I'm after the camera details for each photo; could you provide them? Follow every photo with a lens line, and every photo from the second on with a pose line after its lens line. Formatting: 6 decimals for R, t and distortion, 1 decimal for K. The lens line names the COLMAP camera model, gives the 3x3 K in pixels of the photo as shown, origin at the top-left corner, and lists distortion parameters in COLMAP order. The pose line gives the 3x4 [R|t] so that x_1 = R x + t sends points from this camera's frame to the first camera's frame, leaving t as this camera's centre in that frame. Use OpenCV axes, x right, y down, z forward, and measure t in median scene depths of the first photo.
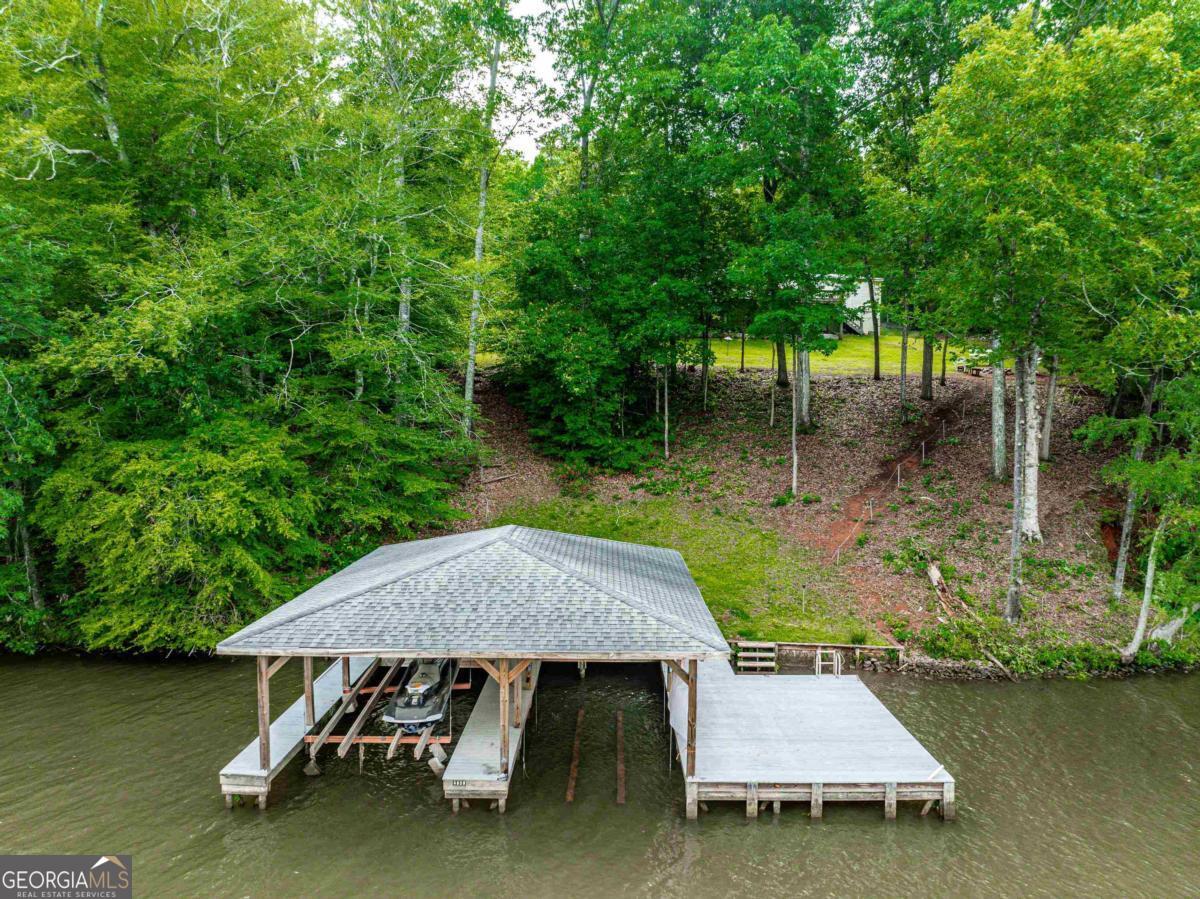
lens RADIAL K [[843.1, 0, 596.9], [0, 843.1, 445.2], [0, 0, 1]] dist [-0.045959, 0.016856]
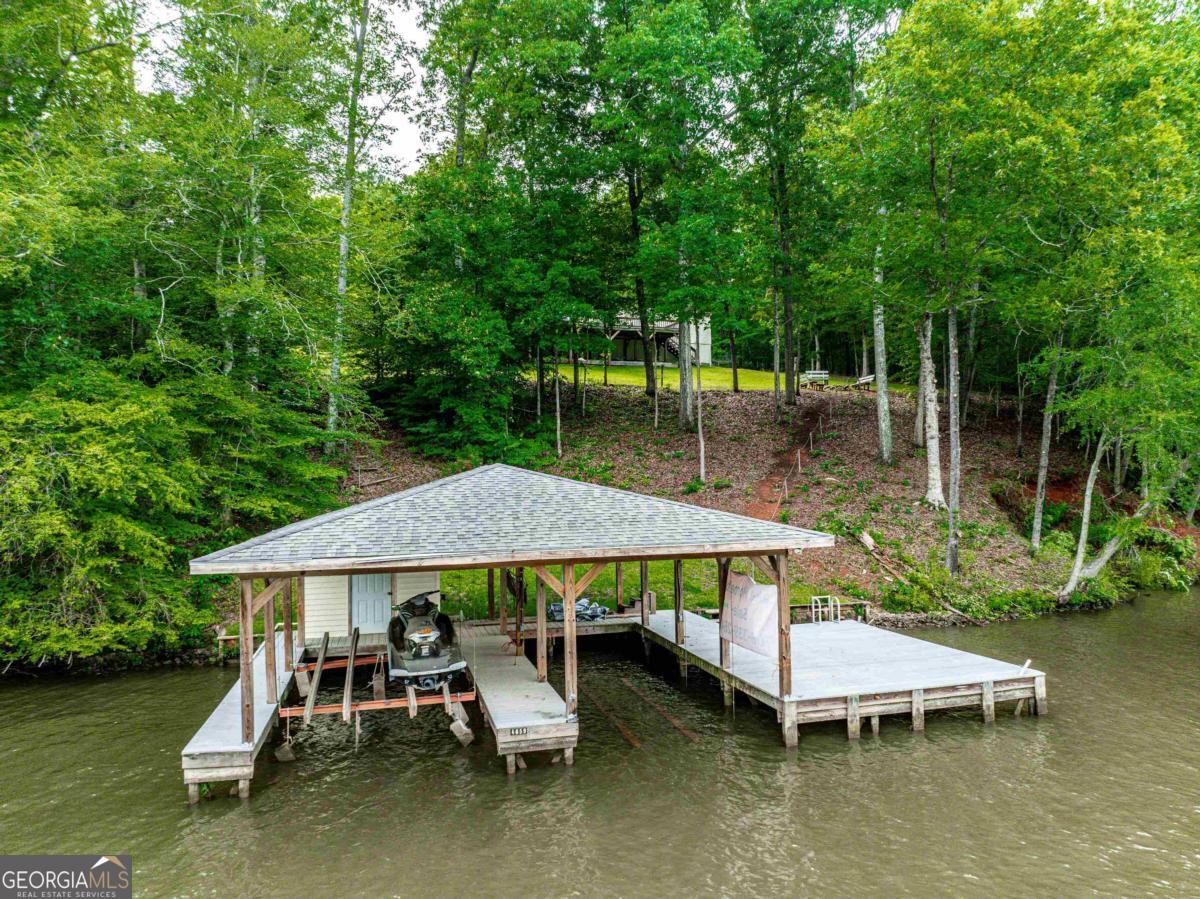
lens RADIAL K [[843.1, 0, 599.8], [0, 843.1, 449.6], [0, 0, 1]] dist [-0.045959, 0.016856]
pose [[0.967055, -0.017265, 0.253981, -0.257213], [0.037668, 0.996420, -0.075688, 0.183951], [-0.251765, 0.082761, 0.964243, 0.184376]]
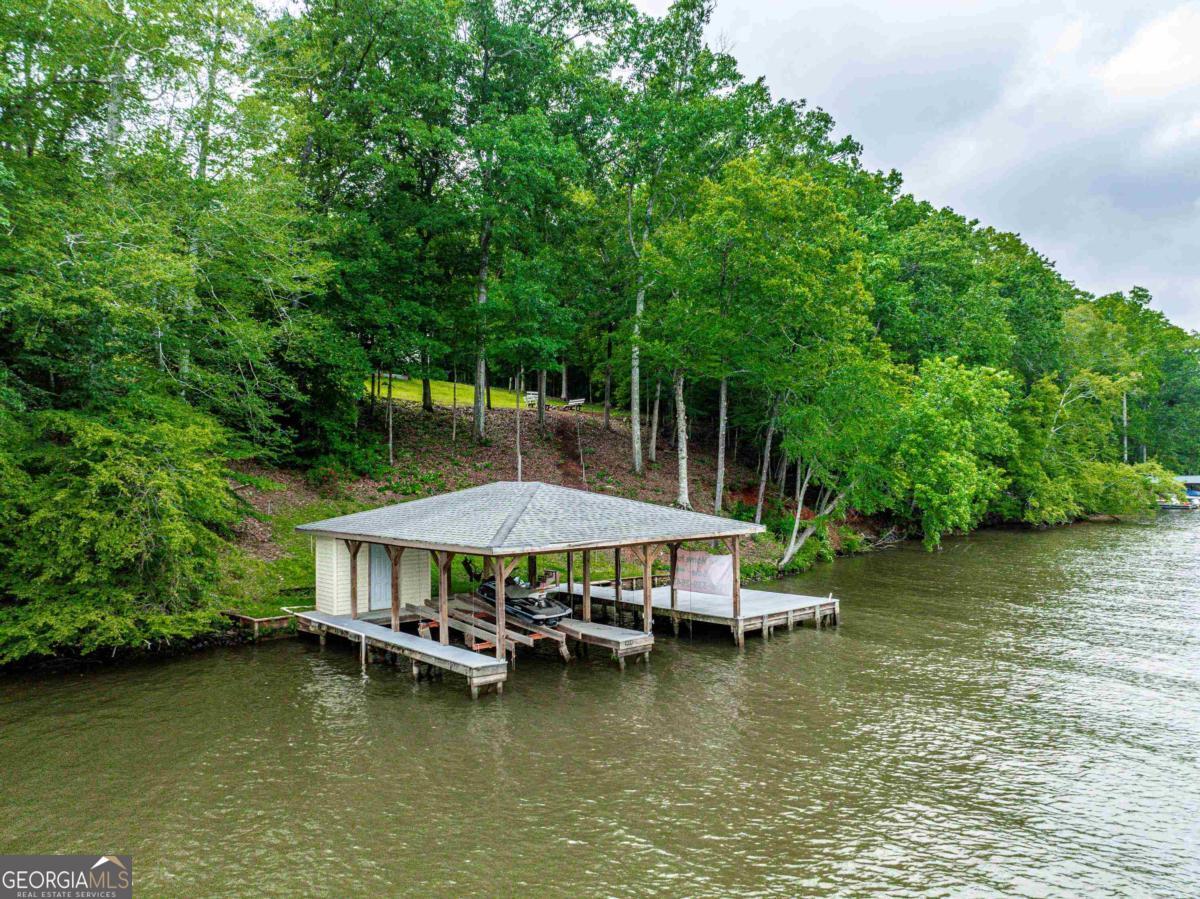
lens RADIAL K [[843.1, 0, 601.9], [0, 843.1, 432.1], [0, 0, 1]] dist [-0.045959, 0.016856]
pose [[0.752340, 0.019317, 0.658492, -0.985374], [0.039689, 0.996425, -0.074576, 0.149240], [-0.657579, 0.082241, 0.748884, -0.009957]]
